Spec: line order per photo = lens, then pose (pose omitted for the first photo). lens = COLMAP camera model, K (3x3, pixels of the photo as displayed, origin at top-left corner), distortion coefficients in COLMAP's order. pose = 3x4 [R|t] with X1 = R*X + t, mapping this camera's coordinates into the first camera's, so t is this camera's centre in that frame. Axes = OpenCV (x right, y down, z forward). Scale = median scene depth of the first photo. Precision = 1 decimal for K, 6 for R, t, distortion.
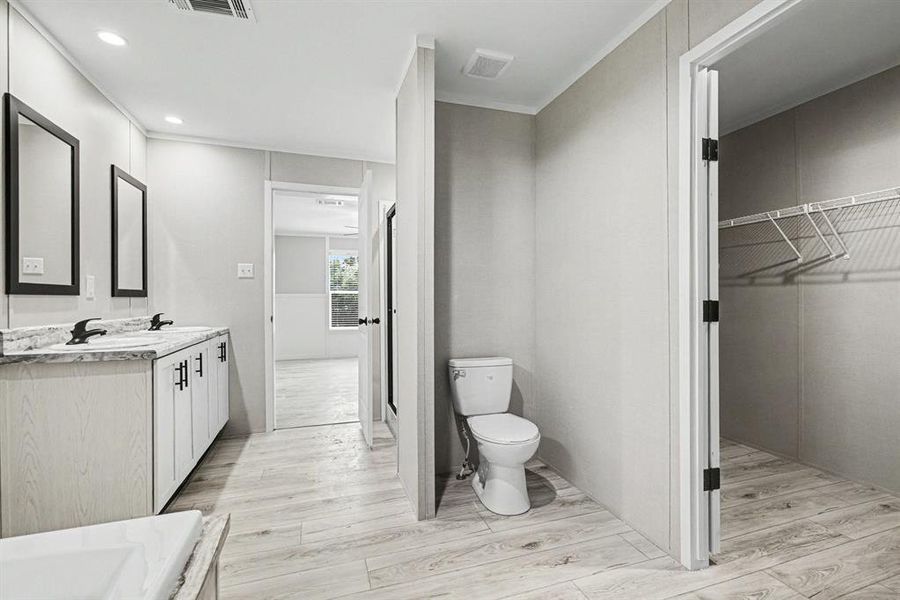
lens RADIAL K [[386.9, 0, 429.1], [0, 386.9, 301.6], [0, 0, 1]] dist [0.001996, 0.000037]
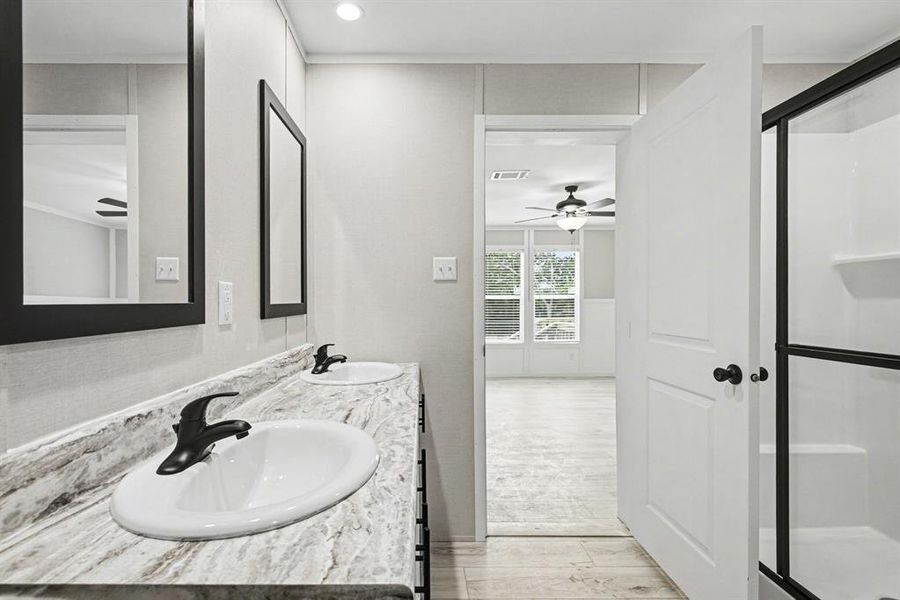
lens RADIAL K [[386.9, 0, 403.1], [0, 386.9, 302.0], [0, 0, 1]] dist [0.001996, 0.000037]
pose [[0.946105, -0.000800, -0.323858, -0.401097], [-0.000648, 0.999990, -0.004365, -0.030678], [0.323858, 0.004340, 0.946096, 0.486058]]
